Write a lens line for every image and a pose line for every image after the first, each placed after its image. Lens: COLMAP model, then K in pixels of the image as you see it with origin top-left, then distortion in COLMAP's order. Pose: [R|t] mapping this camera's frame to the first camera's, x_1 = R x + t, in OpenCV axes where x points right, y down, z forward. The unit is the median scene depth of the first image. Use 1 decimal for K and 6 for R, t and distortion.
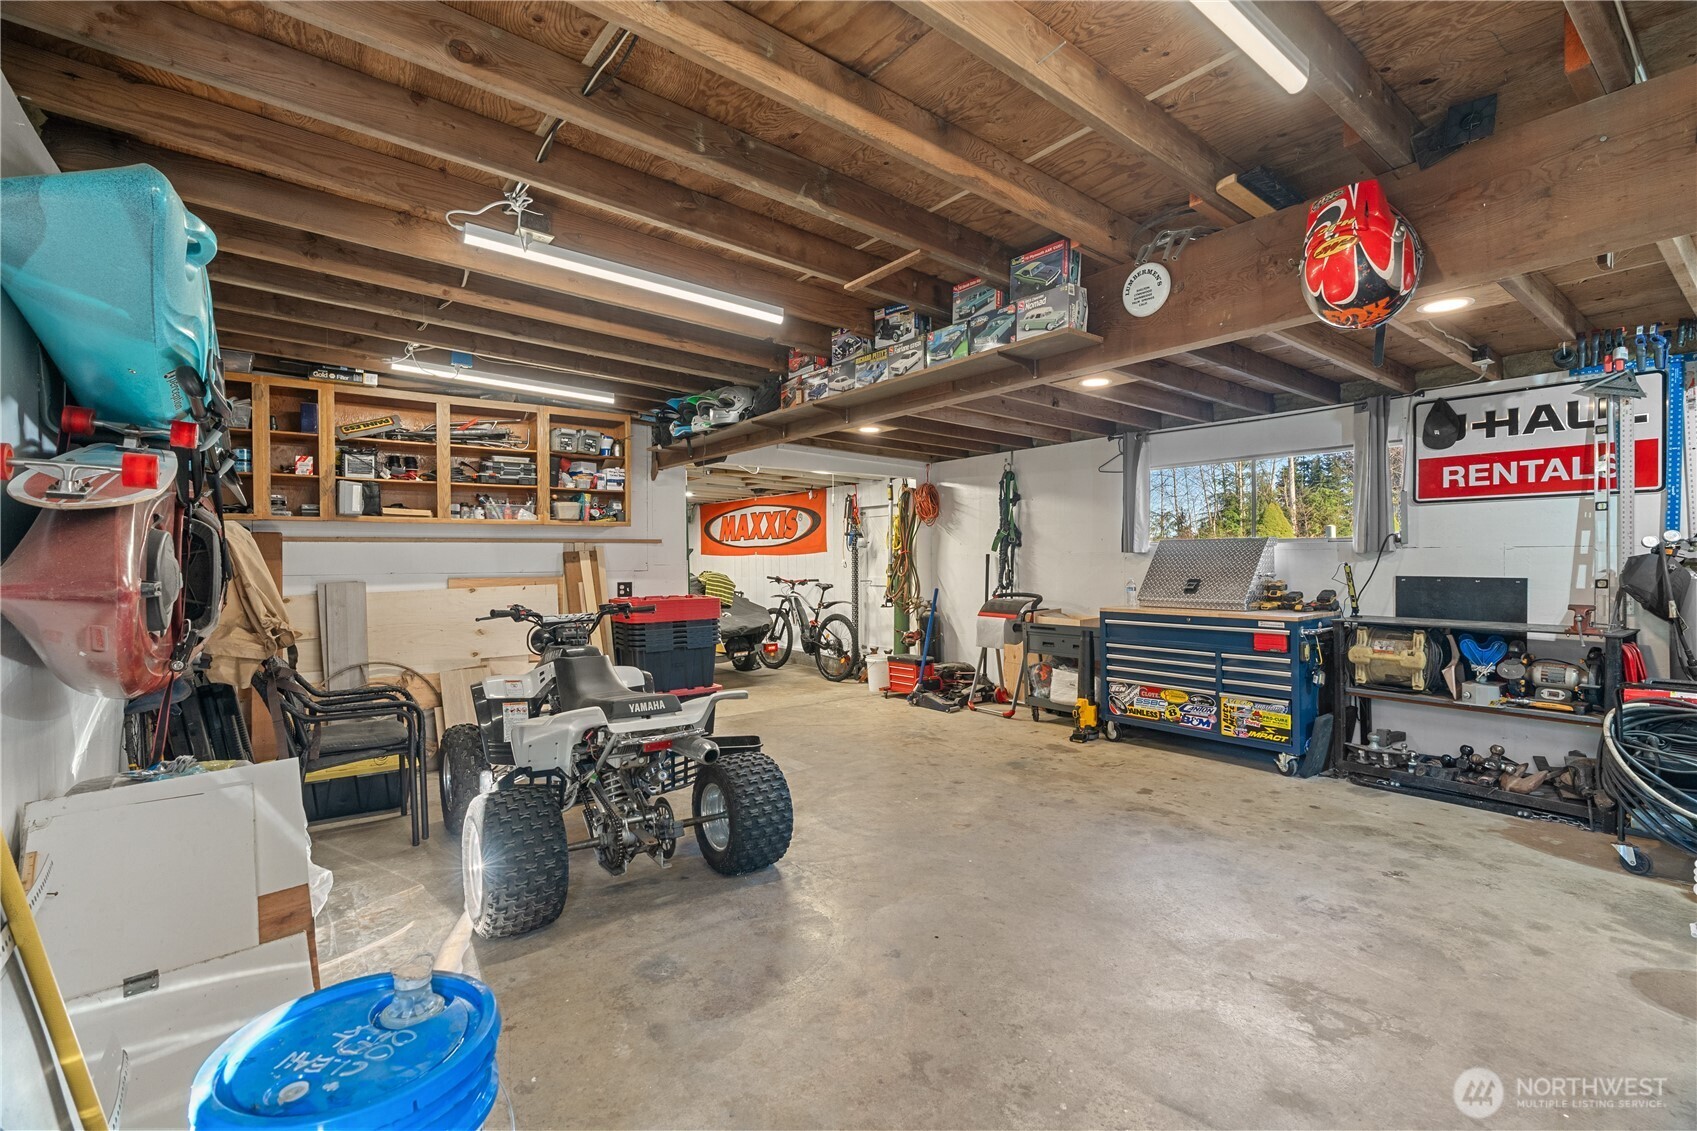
lens RADIAL K [[761.9, 0, 853.0], [0, 761.9, 570.7], [0, 0, 1]] dist [-0.009416, 0.003131]
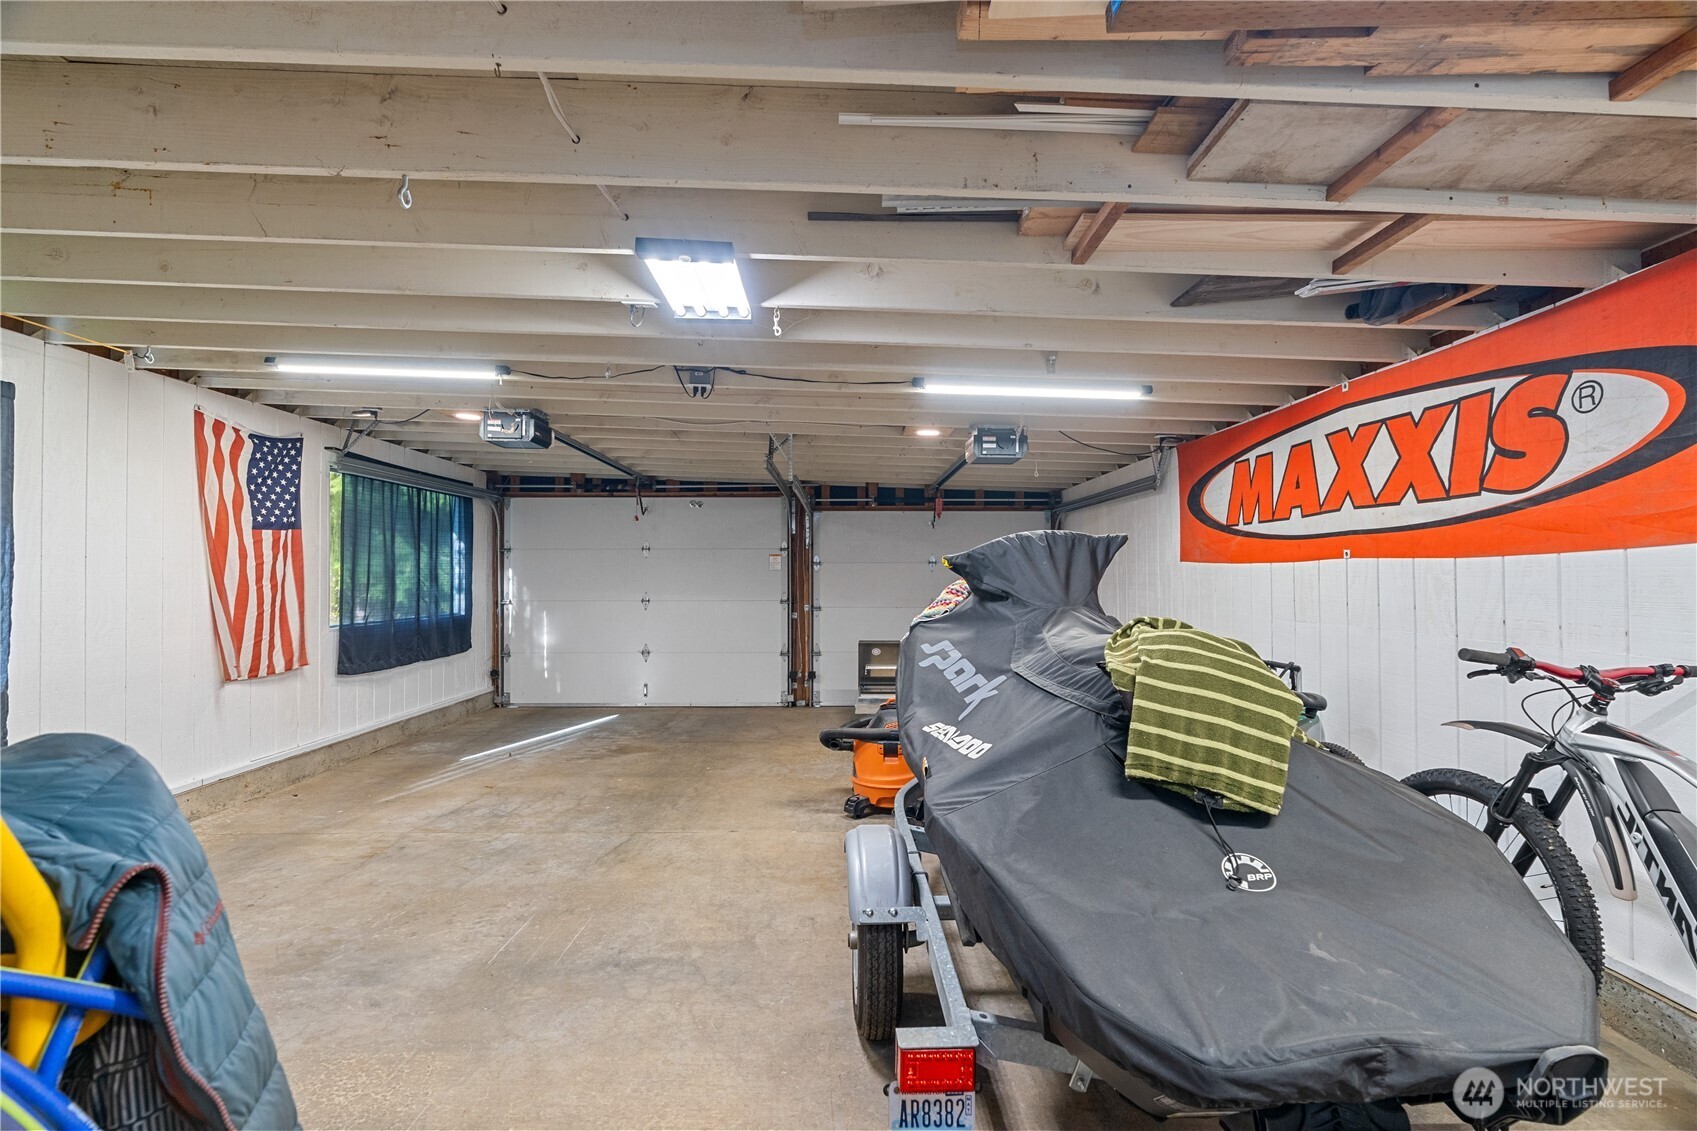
lens RADIAL K [[761.9, 0, 853.0], [0, 761.9, 566.8], [0, 0, 1]] dist [-0.009416, 0.003131]
pose [[0.804538, -0.010274, -0.593813, -0.112677], [-0.000276, 0.999844, -0.017673, -0.011774], [0.593902, 0.014383, 0.804409, 0.656712]]
